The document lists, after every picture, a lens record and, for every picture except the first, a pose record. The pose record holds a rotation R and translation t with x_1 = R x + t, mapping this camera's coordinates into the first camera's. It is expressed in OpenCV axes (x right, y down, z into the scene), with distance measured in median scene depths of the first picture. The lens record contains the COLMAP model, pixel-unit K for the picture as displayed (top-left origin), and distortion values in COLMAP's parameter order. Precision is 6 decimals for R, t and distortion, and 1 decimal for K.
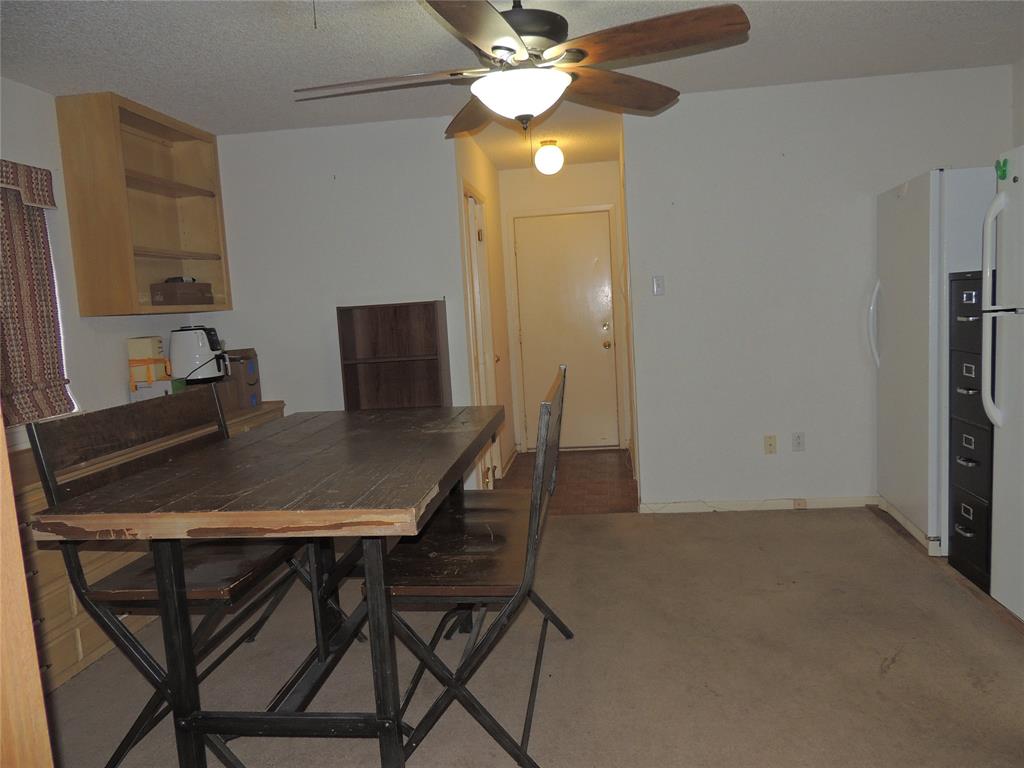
lens RADIAL K [[730.8, 0, 512.0], [0, 730.8, 384.0], [0, 0, 1]] dist [-0.018573, 0.000642]
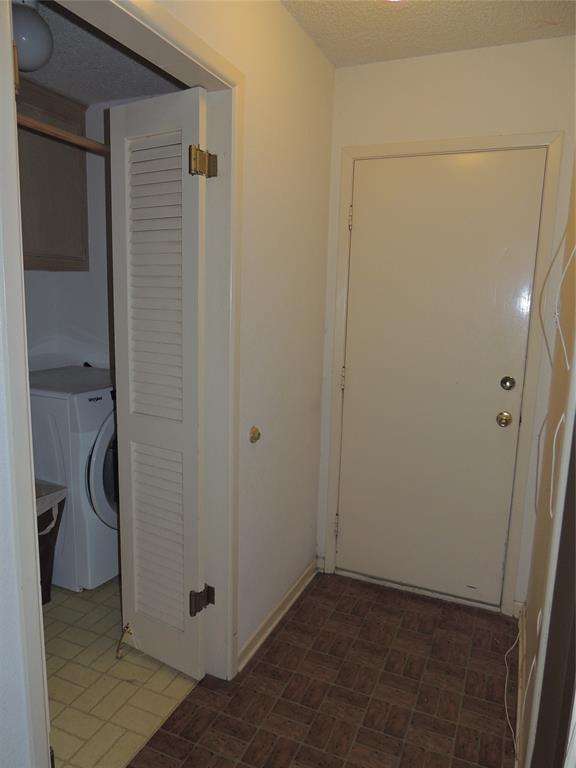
lens RADIAL K [[548.1, 0, 288.2], [0, 548.1, 388.1], [0, 0, 1]] dist [-0.018573, 0.000642]
pose [[0.955660, 0.132163, -0.263148, 0.082883], [-0.114957, 0.990159, 0.079813, -0.086609], [0.271106, -0.046023, 0.961448, 0.586445]]
